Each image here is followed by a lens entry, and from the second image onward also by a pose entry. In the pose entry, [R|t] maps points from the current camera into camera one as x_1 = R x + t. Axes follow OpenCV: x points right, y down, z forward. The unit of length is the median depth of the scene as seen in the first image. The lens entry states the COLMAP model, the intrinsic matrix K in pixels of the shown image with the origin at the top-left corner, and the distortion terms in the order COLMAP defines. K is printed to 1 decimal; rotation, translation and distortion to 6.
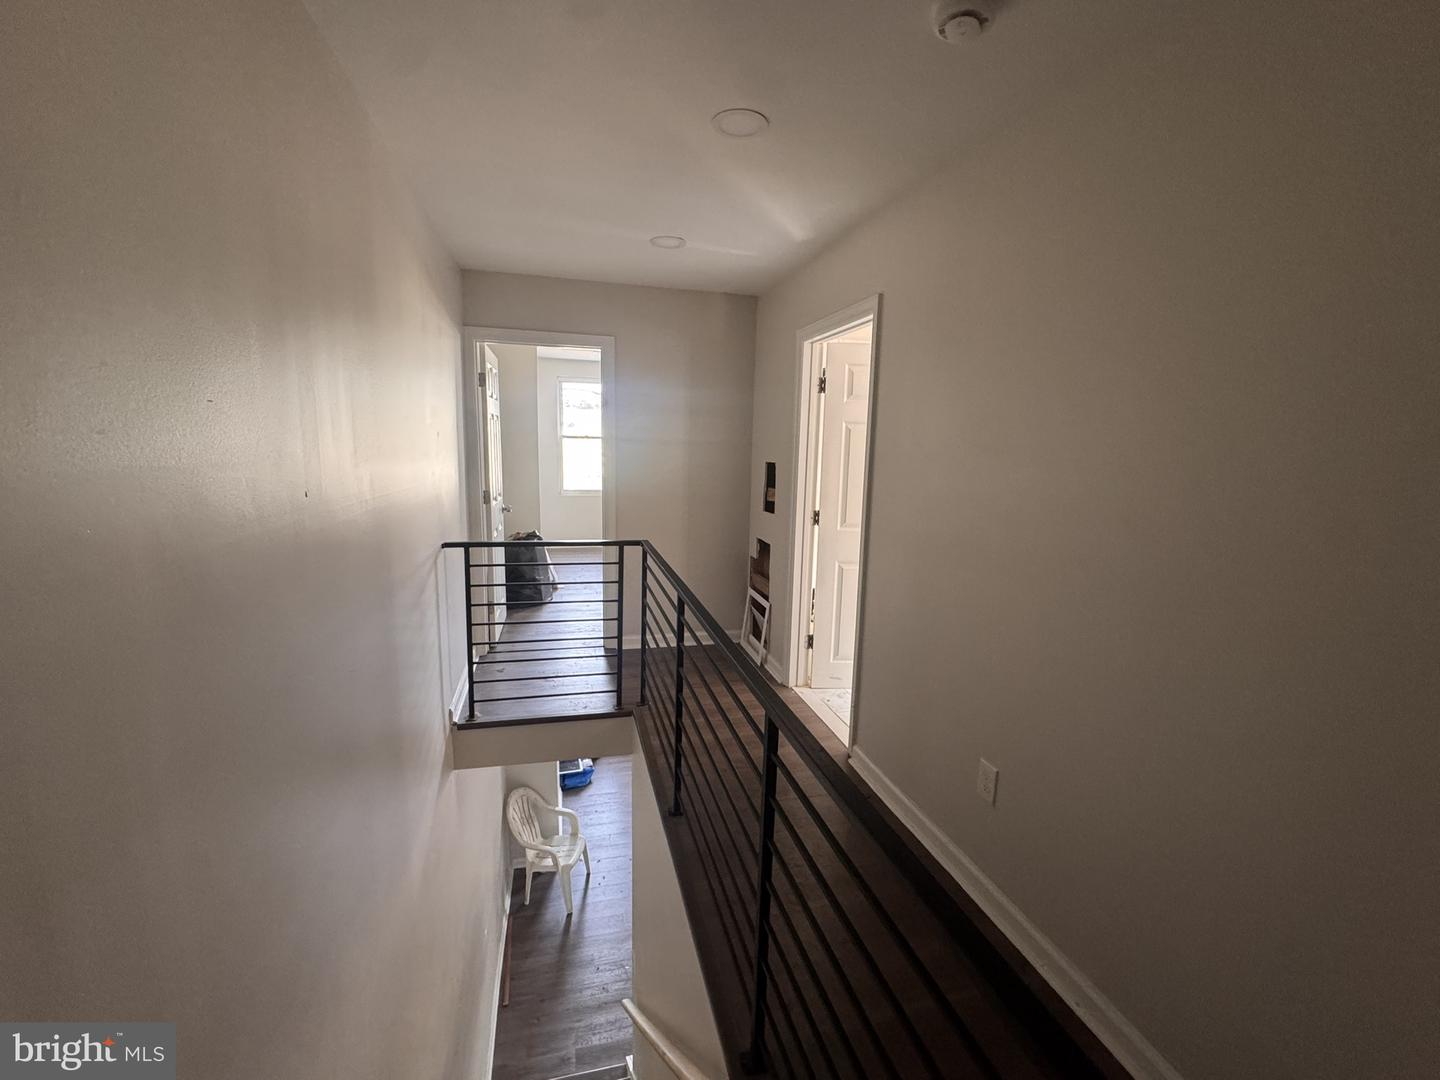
lens RADIAL K [[610.6, 0, 718.2], [0, 610.6, 542.5], [0, 0, 1]] dist [-0.003886, -0.000039]
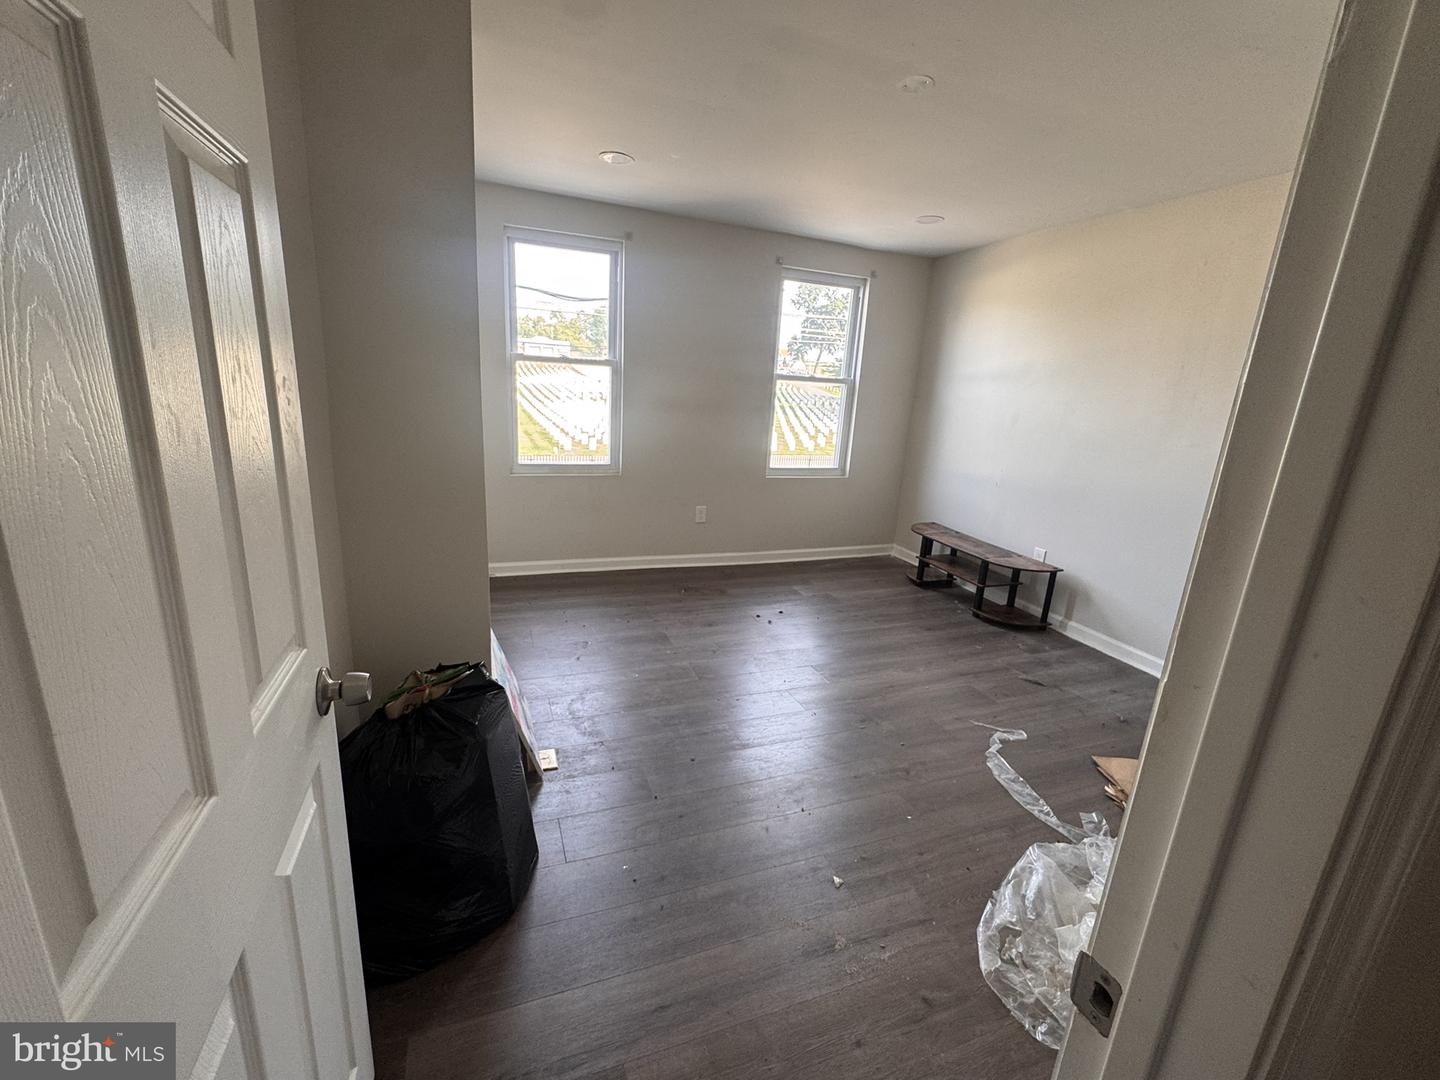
lens RADIAL K [[610.6, 0, 718.2], [0, 610.6, 542.5], [0, 0, 1]] dist [-0.003886, -0.000039]
pose [[0.992173, 0.004179, 0.124798, -0.176018], [-0.016147, 0.995342, 0.095041, -0.087270], [-0.123820, -0.096313, 0.987620, 0.556200]]
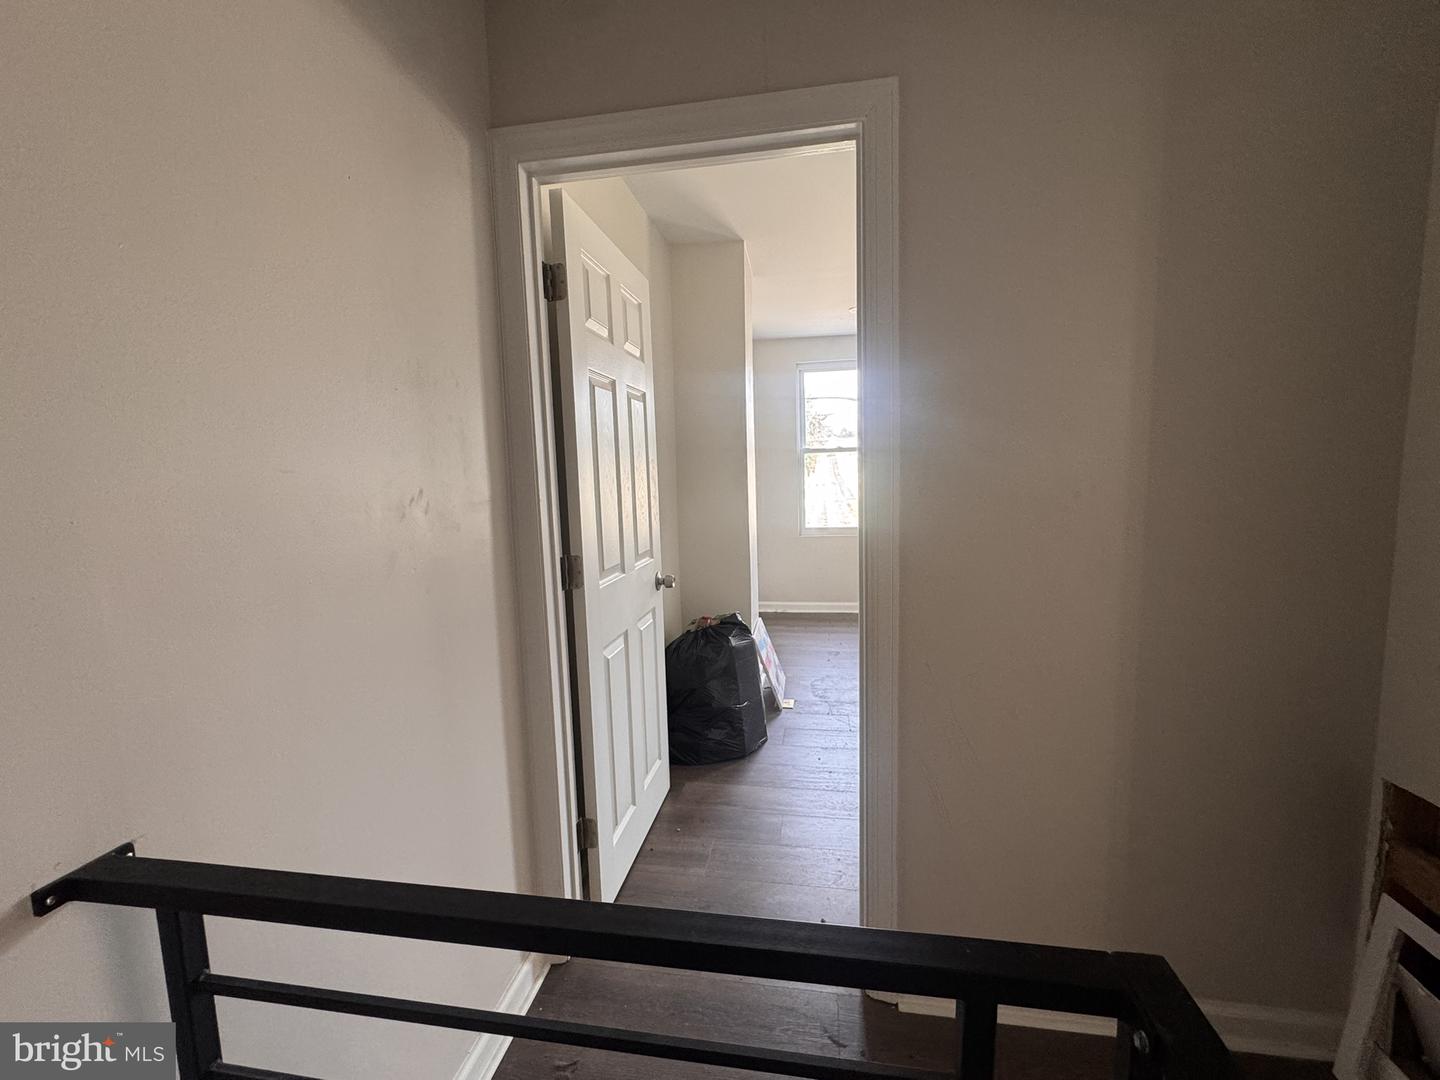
lens RADIAL K [[610.6, 0, 718.2], [0, 610.6, 542.5], [0, 0, 1]] dist [-0.003886, -0.000039]
pose [[0.915692, -0.003535, -0.401866, -0.075343], [-0.016187, 0.998825, -0.045669, -0.045195], [0.401555, 0.048323, 0.914559, 0.393658]]
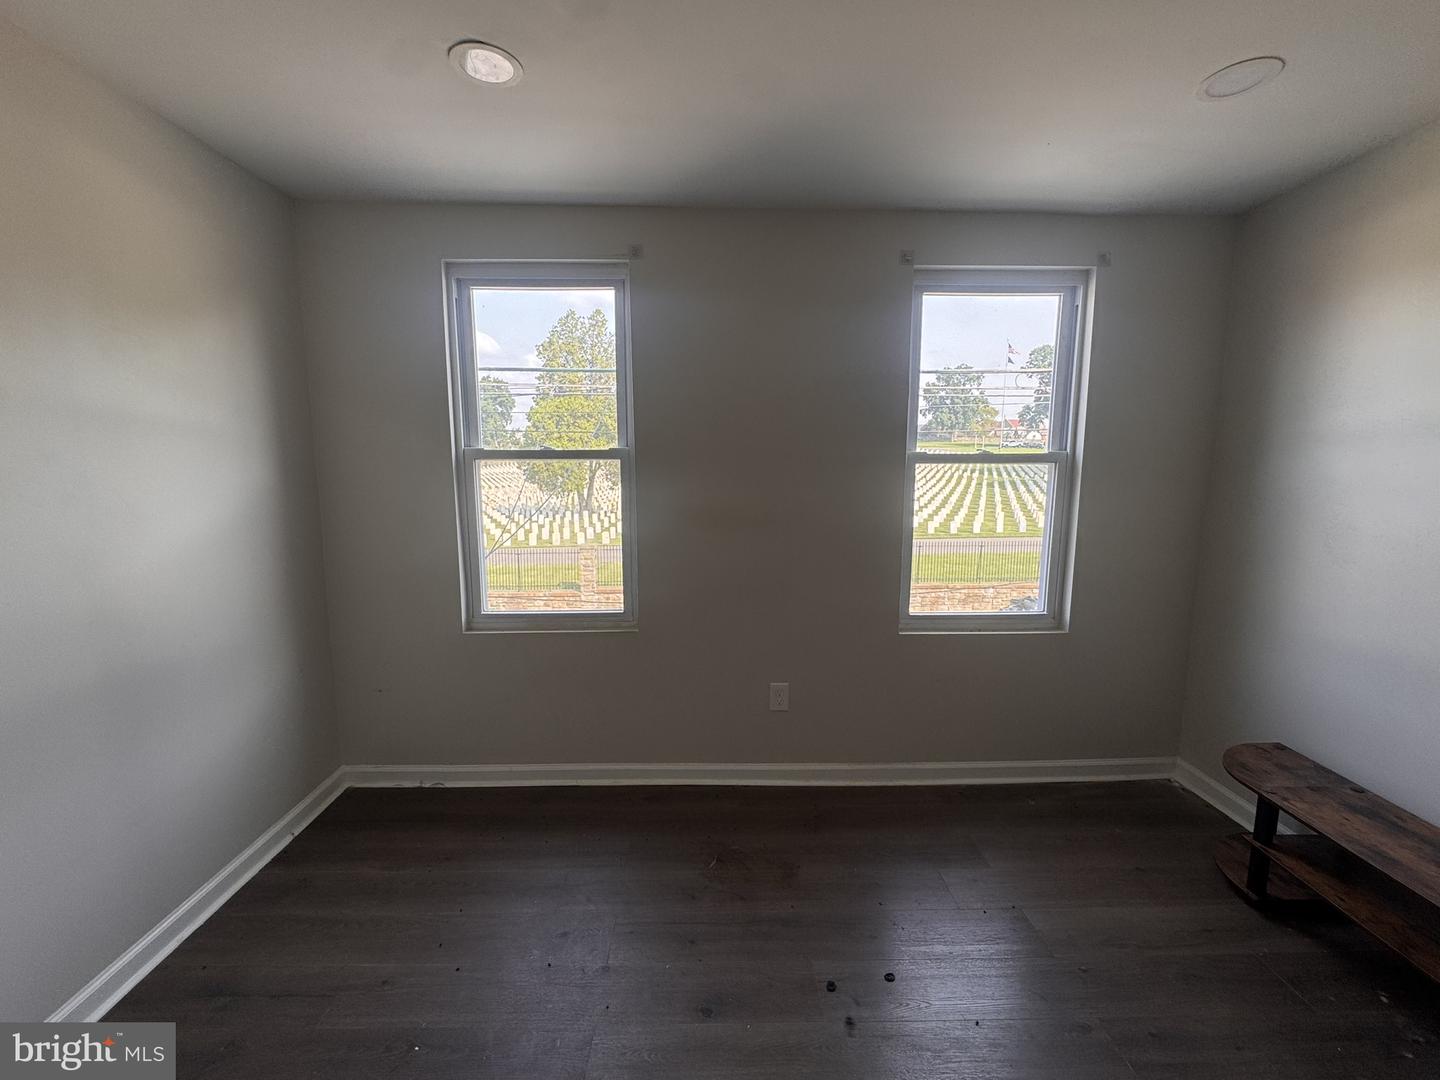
lens RADIAL K [[610.6, 0, 718.2], [0, 610.6, 542.5], [0, 0, 1]] dist [-0.003886, -0.000039]
pose [[0.973896, 0.006722, -0.226895, -0.042585], [-0.014054, 0.999429, -0.030717, -0.148261], [0.226559, 0.033104, 0.973435, 0.879423]]
